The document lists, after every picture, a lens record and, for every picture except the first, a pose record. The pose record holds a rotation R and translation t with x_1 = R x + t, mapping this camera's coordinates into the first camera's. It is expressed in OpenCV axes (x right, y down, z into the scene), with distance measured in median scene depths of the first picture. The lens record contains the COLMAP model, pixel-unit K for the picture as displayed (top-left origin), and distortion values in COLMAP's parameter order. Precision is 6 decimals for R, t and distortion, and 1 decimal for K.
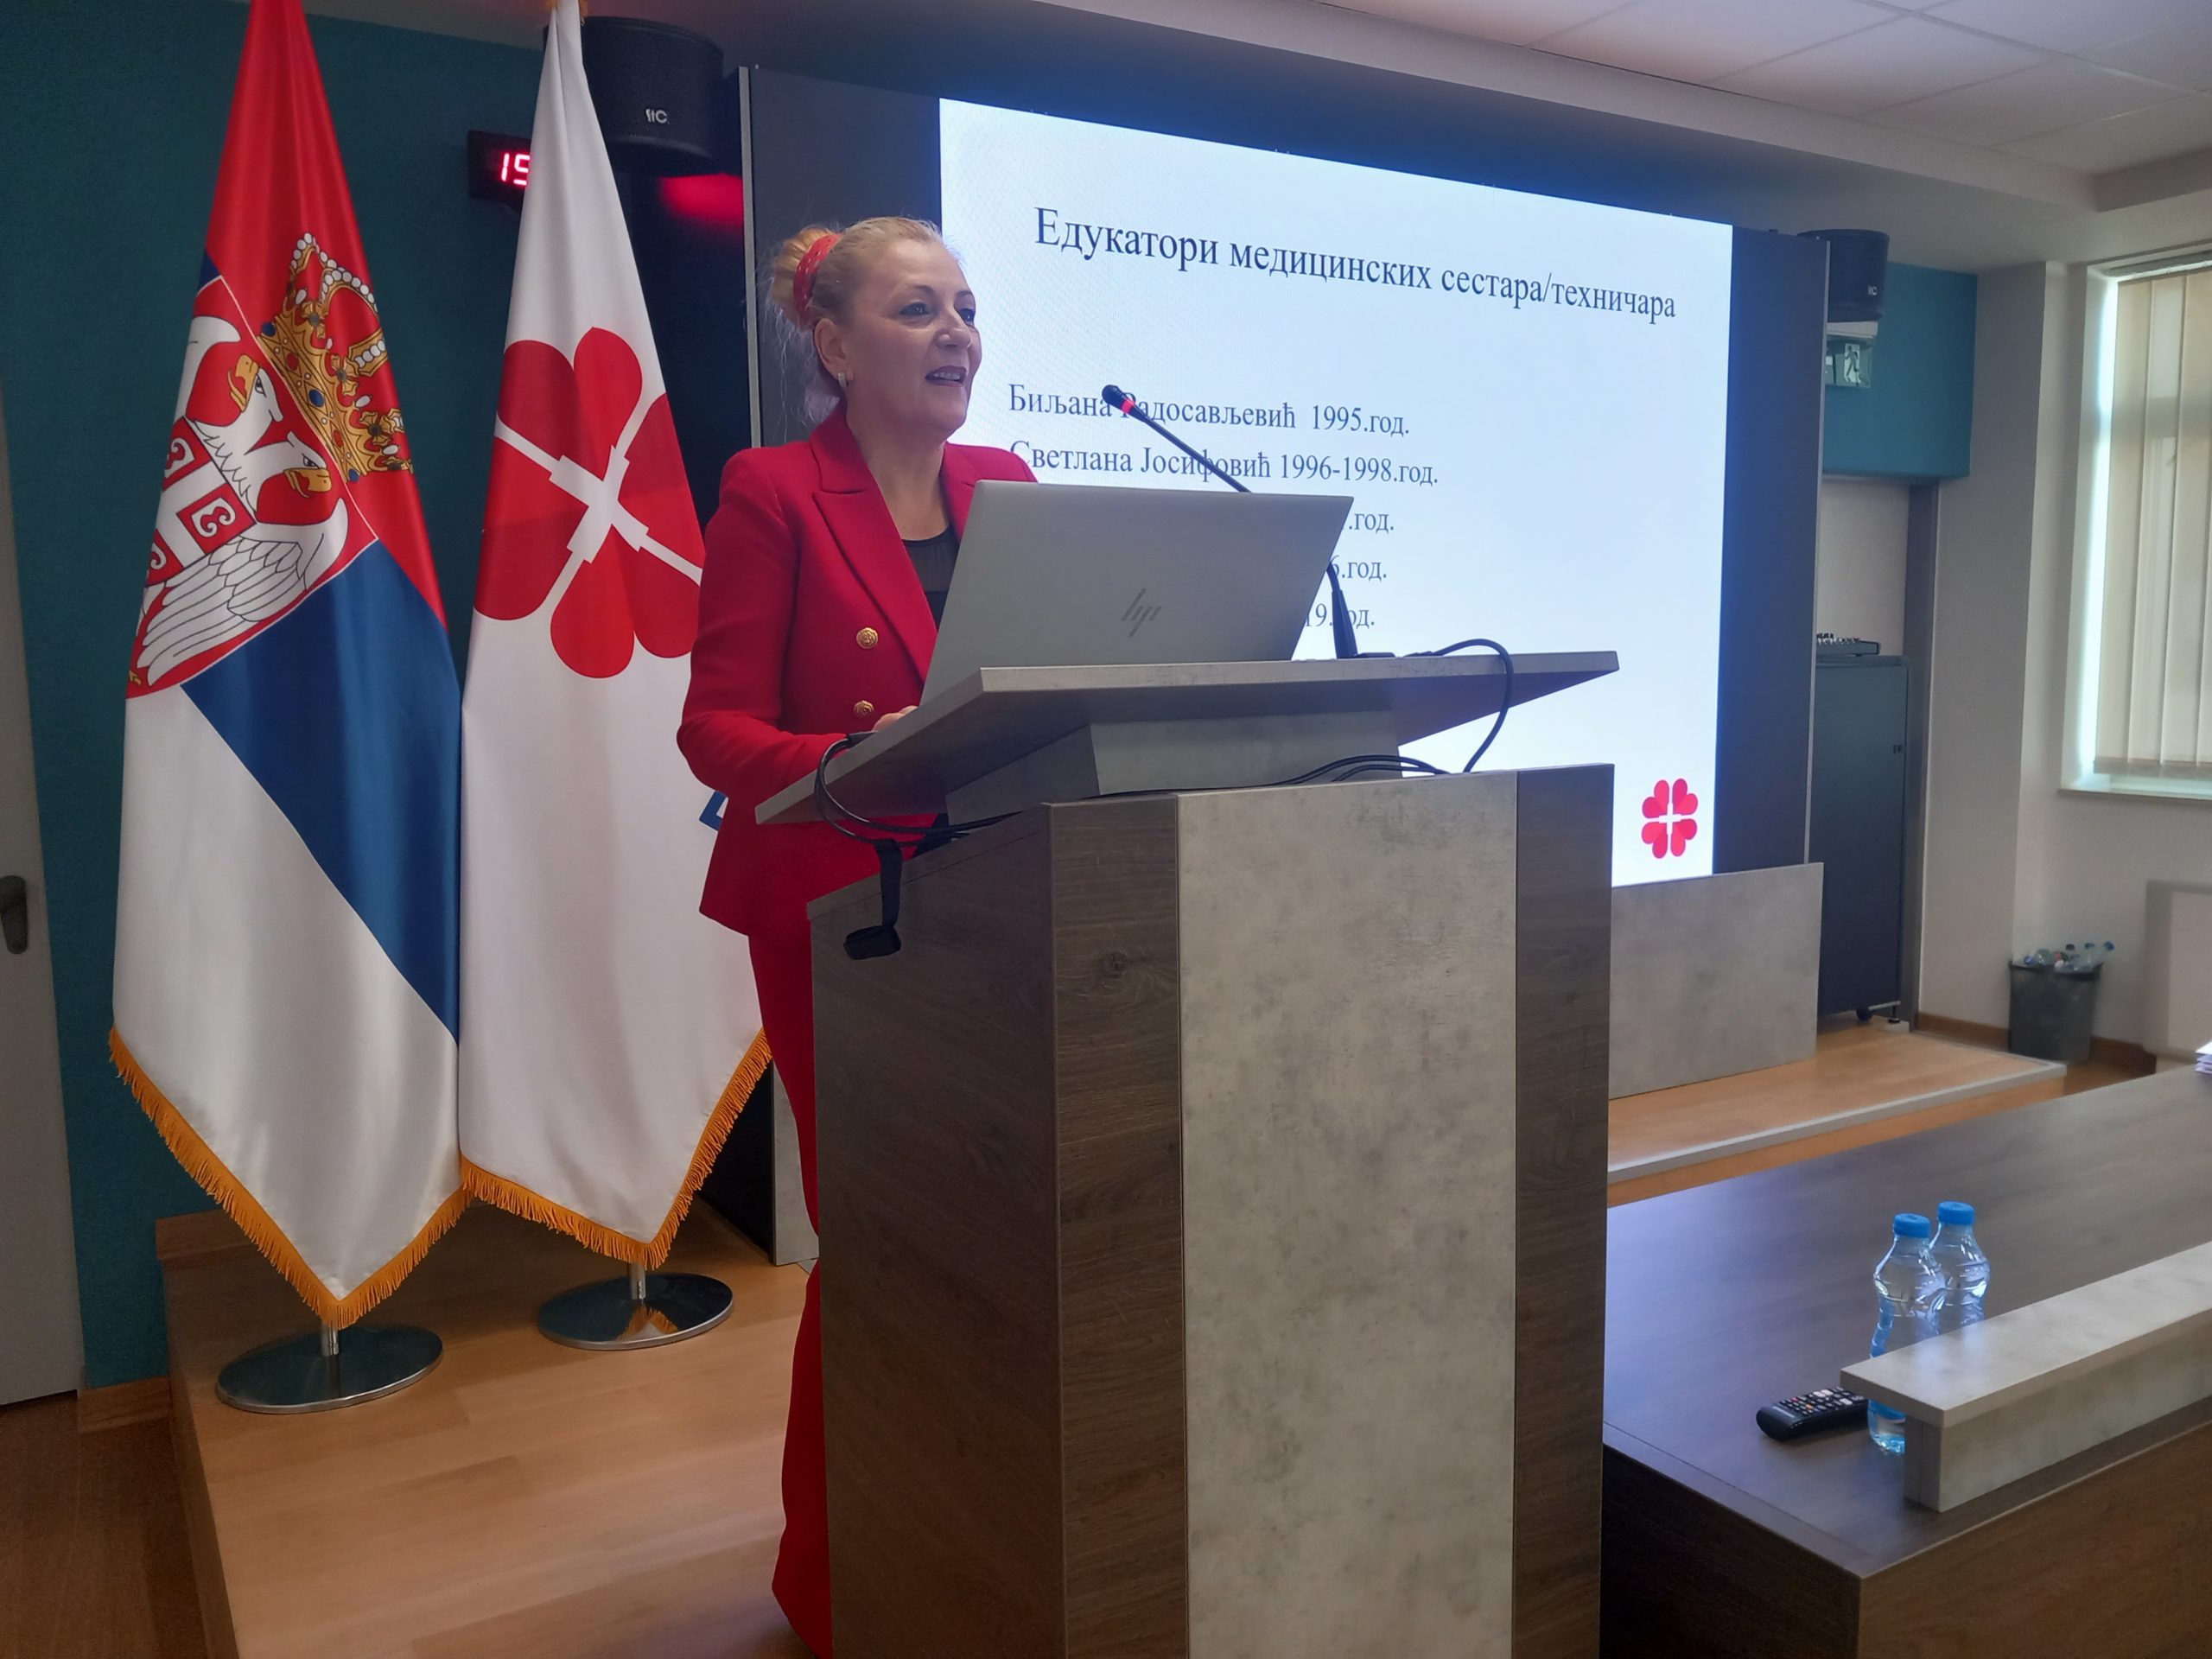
lens RADIAL K [[1750.6, 0, 1118.4], [0, 1750.6, 835.7], [0, 0, 1]] dist [0.007167, 0.005018]
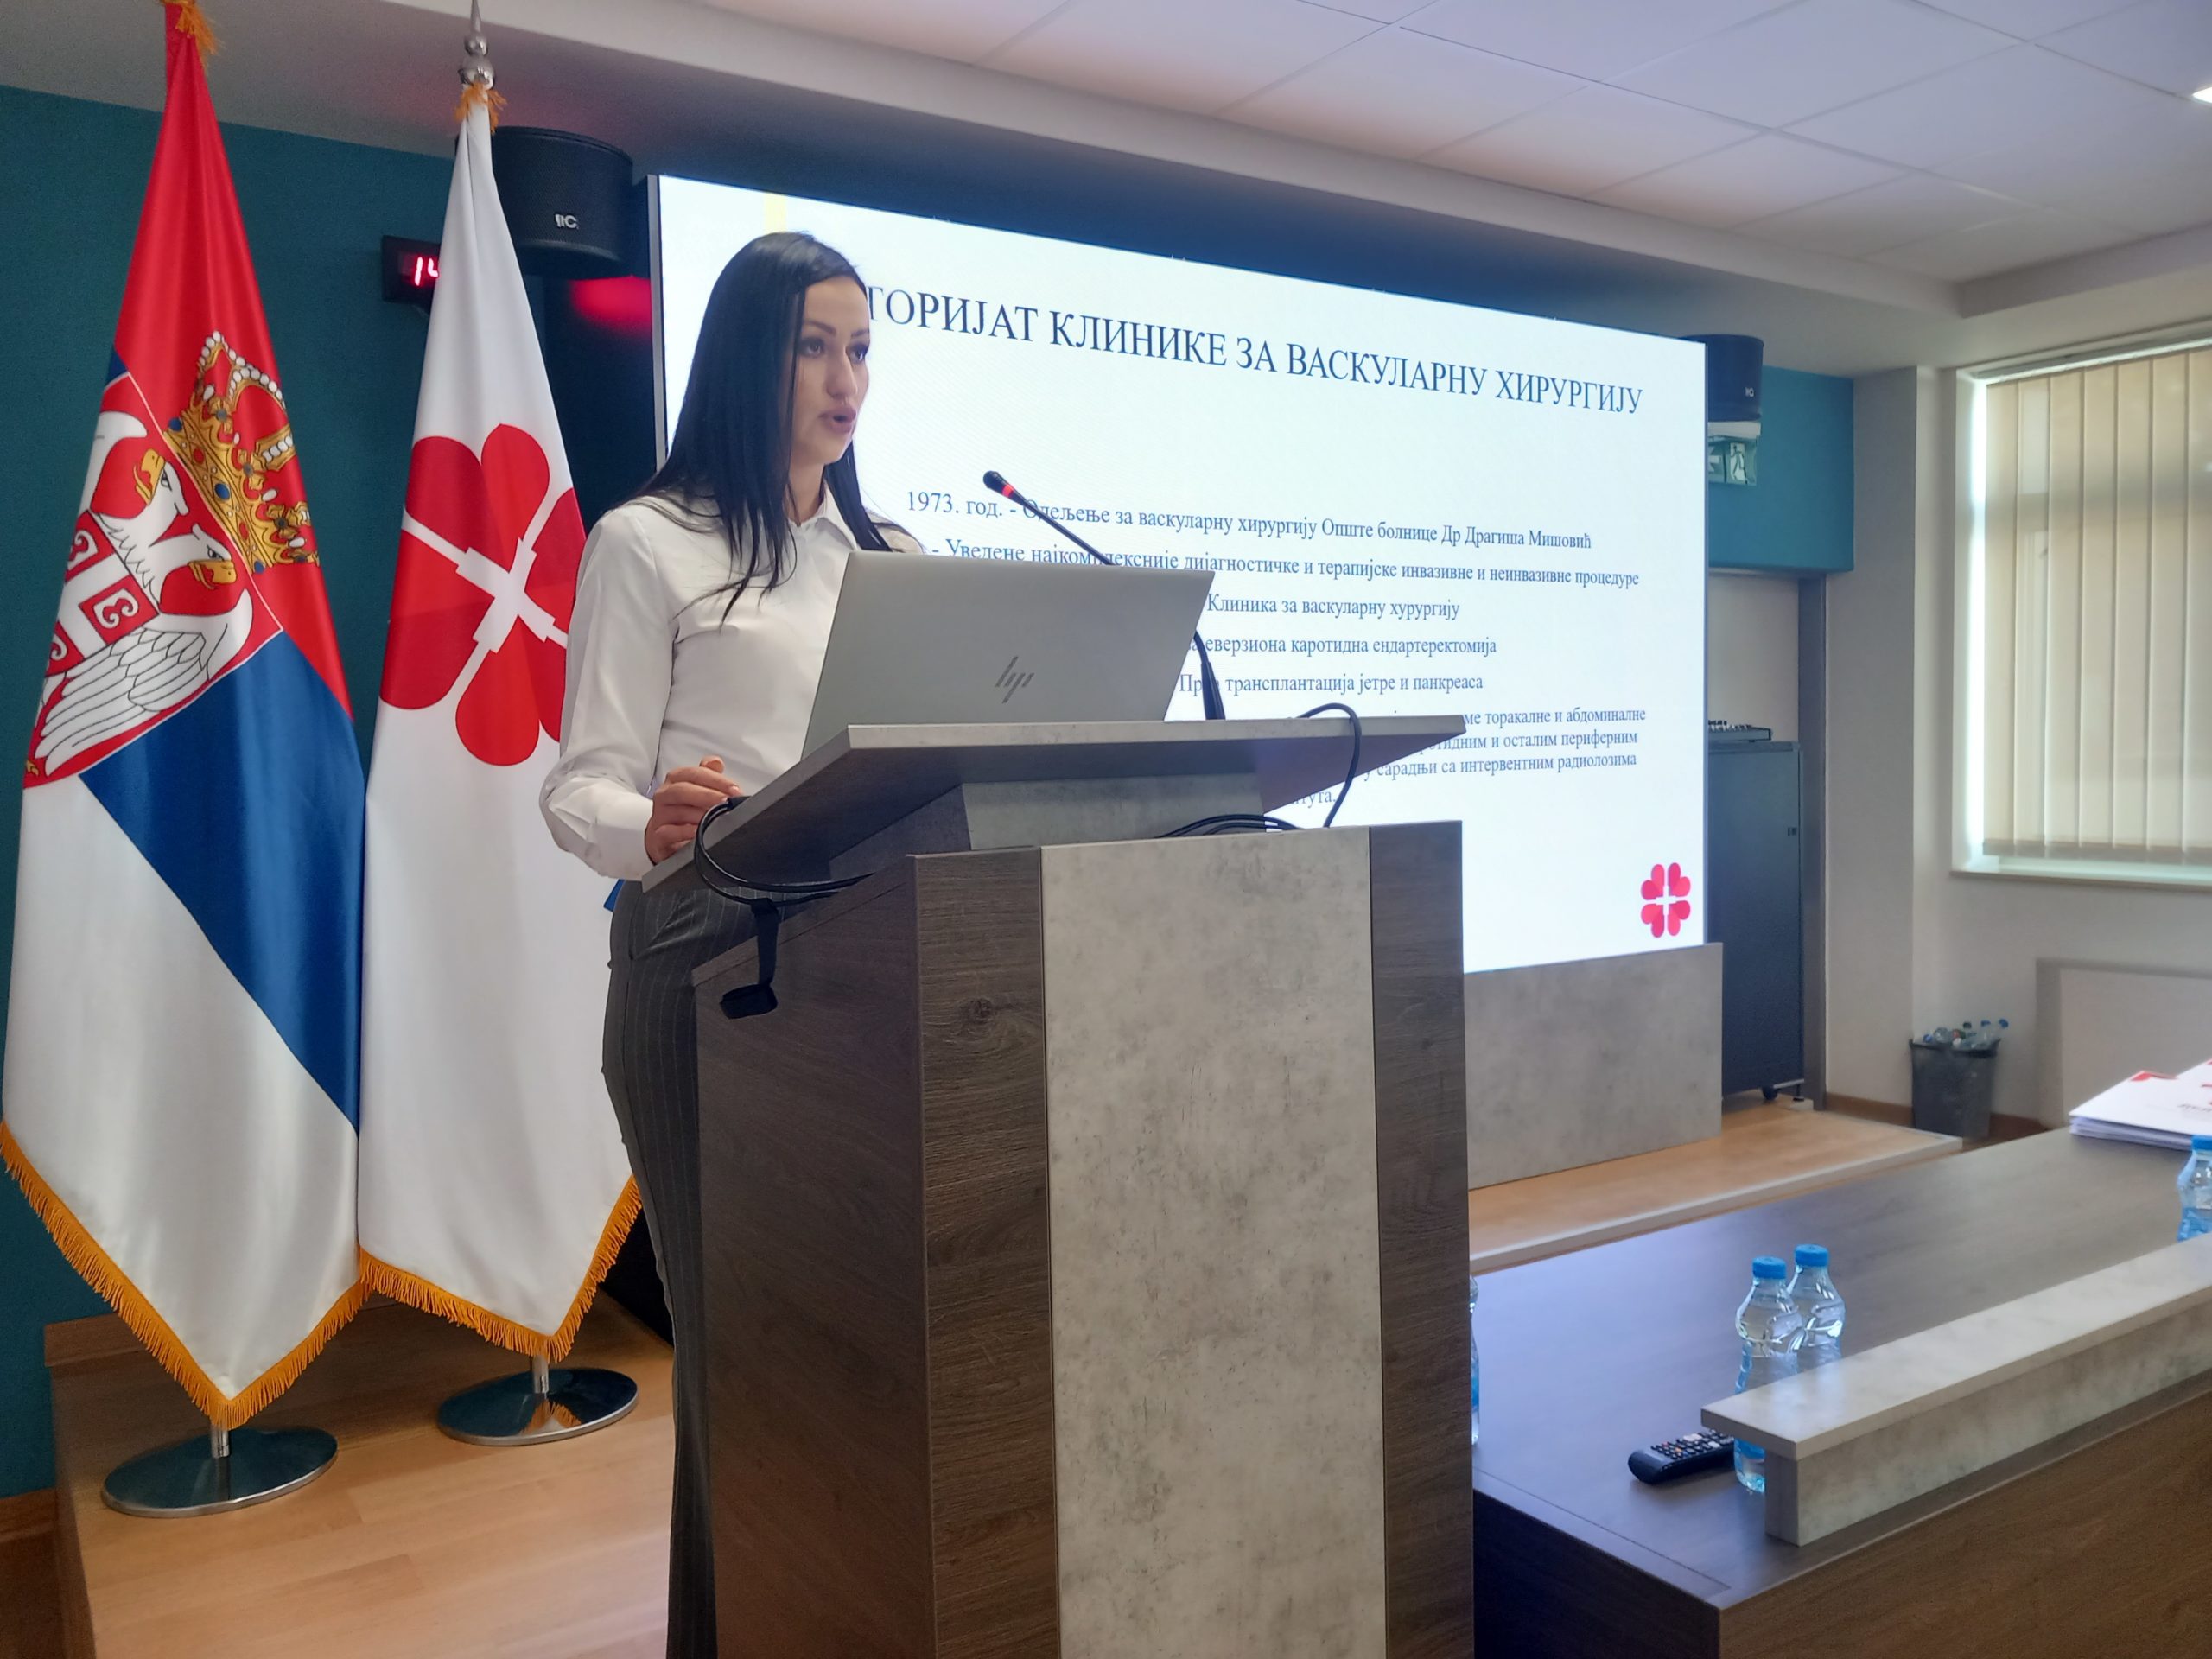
lens RADIAL K [[1761.6, 0, 1117.6], [0, 1761.6, 836.9], [0, 0, 1]] dist [0.003635, 0.005000]
pose [[0.999251, -0.009558, 0.037502, 0.019127], [0.011737, 0.998229, -0.058313, 0.015086], [-0.036878, 0.058710, 0.997594, -0.022991]]
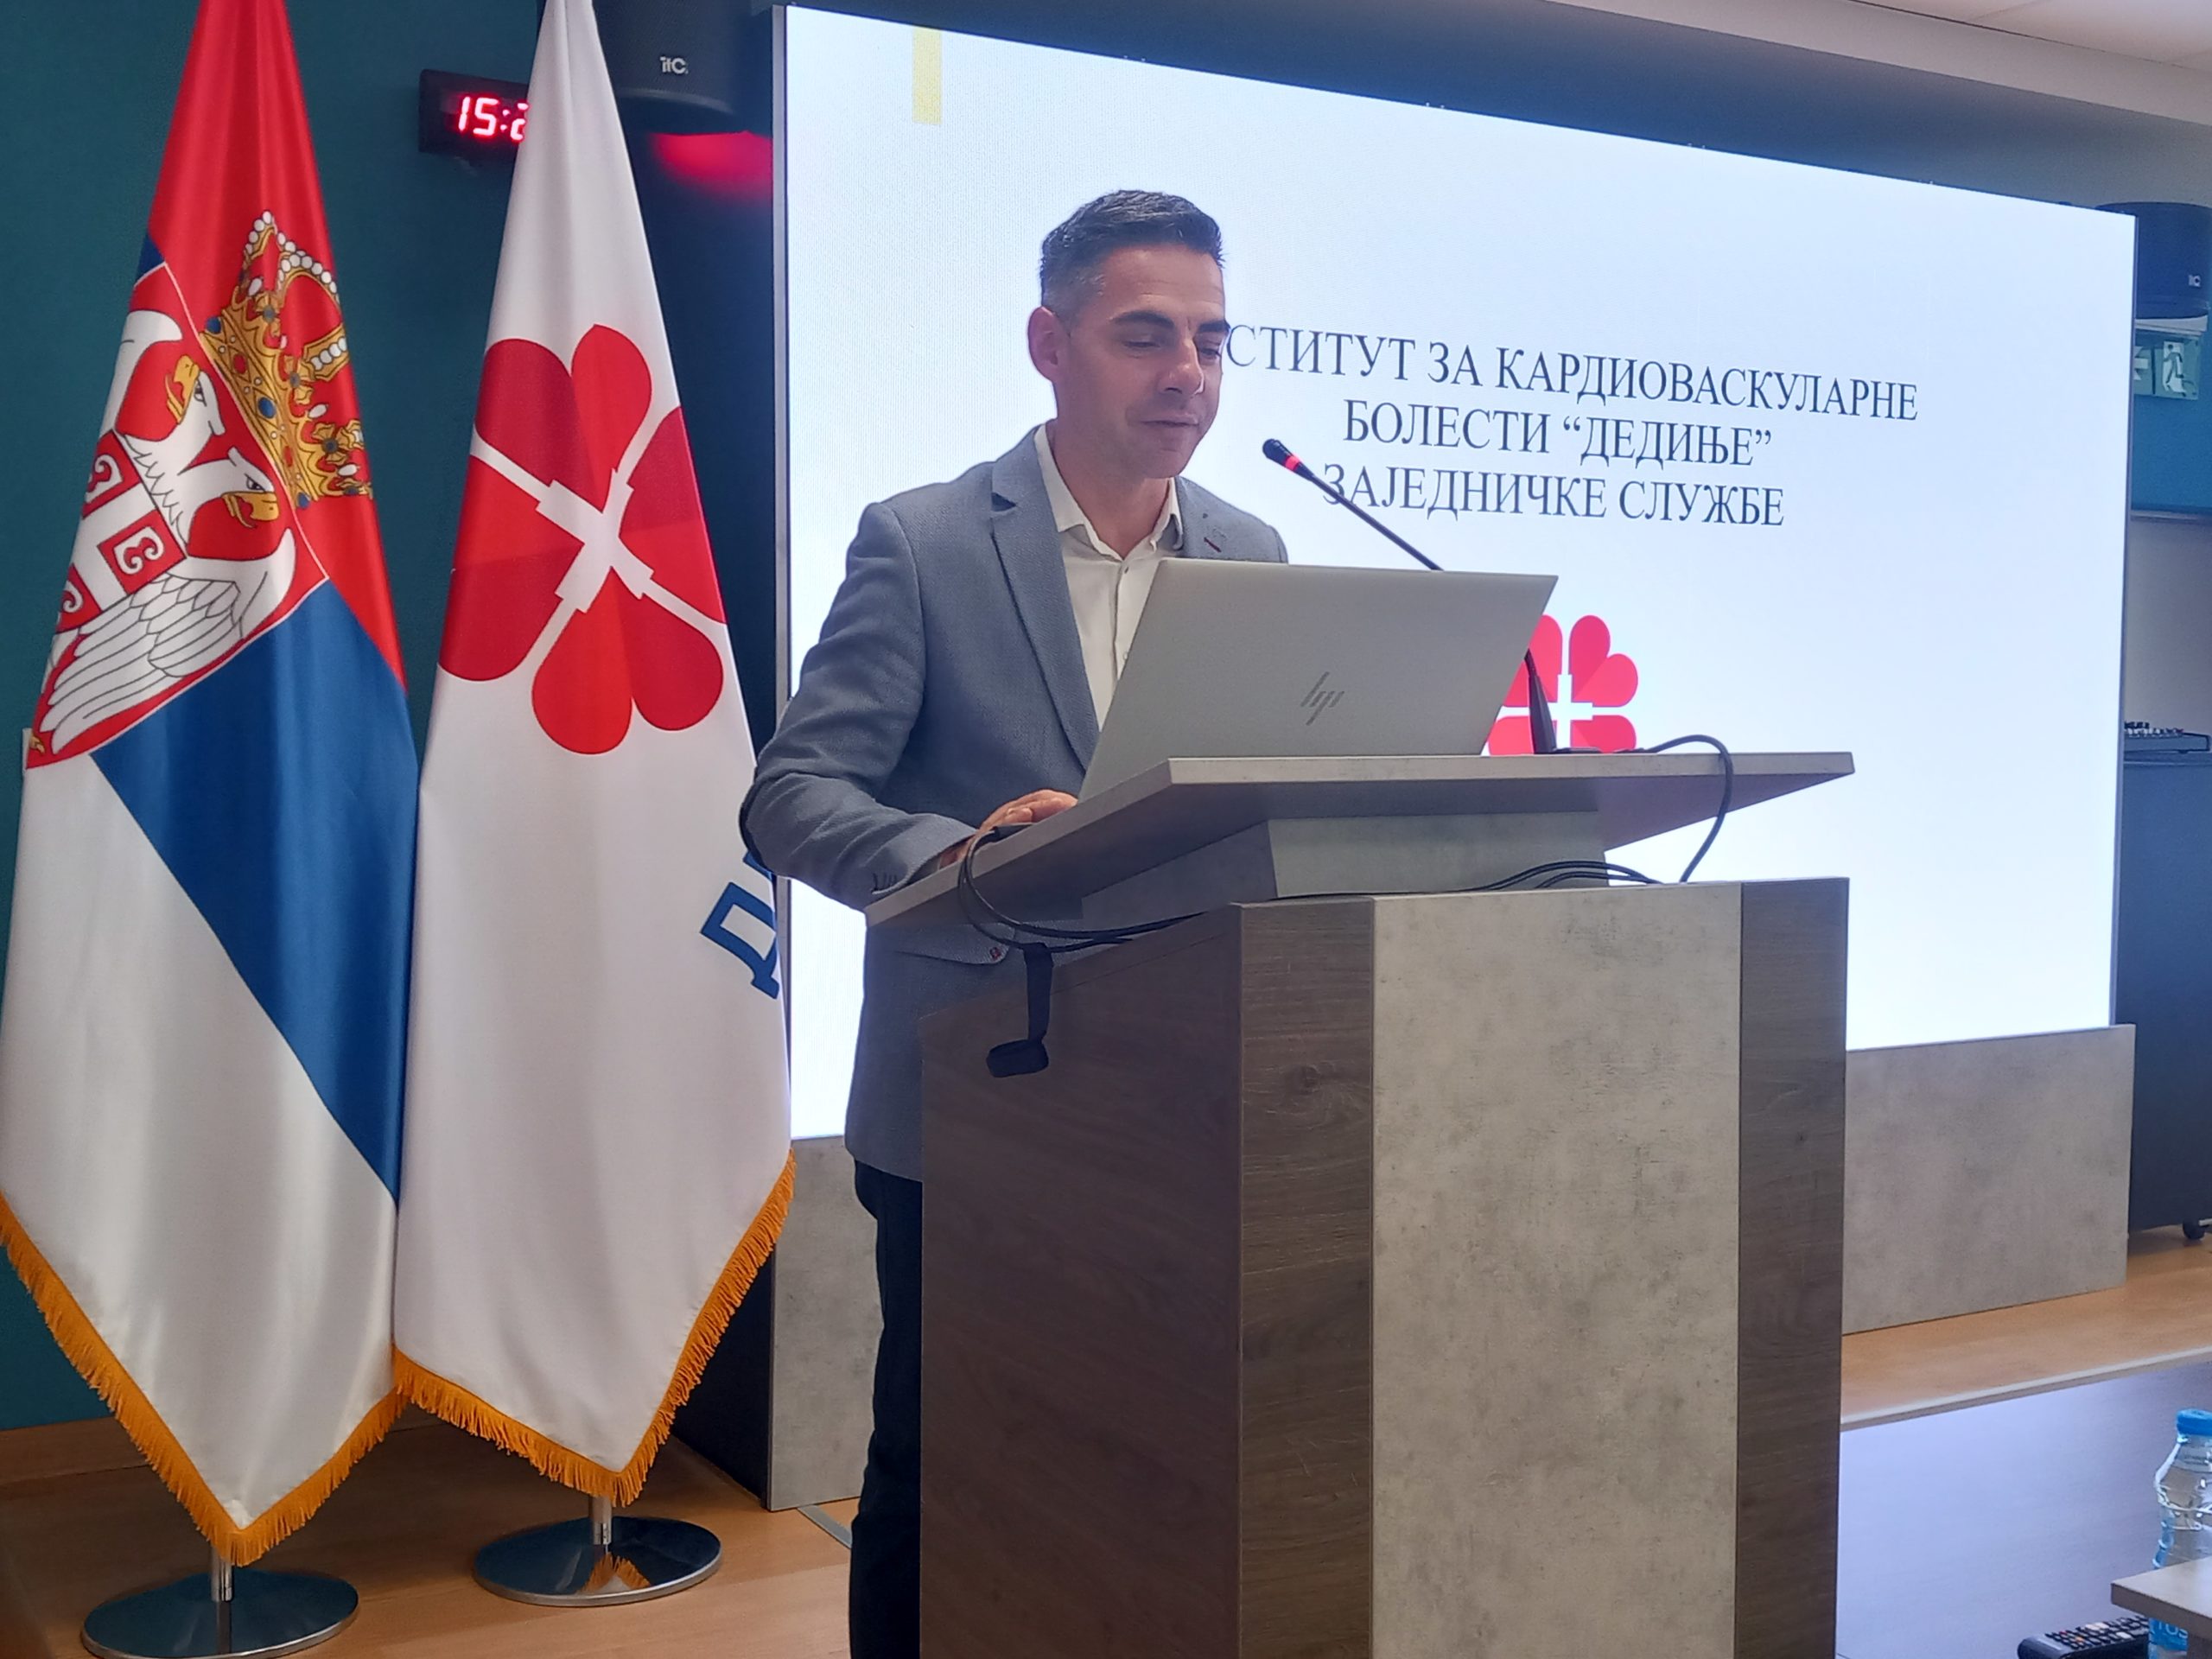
lens RADIAL K [[2461.9, 0, 1106.0], [0, 2461.9, 829.5], [0, 0, 1]] dist [0.191802, -0.637644]
pose [[0.999632, 0.018901, -0.019473, -0.038934], [-0.020060, 0.997925, -0.061182, 0.010881], [0.018276, 0.061550, 0.997937, -0.146853]]
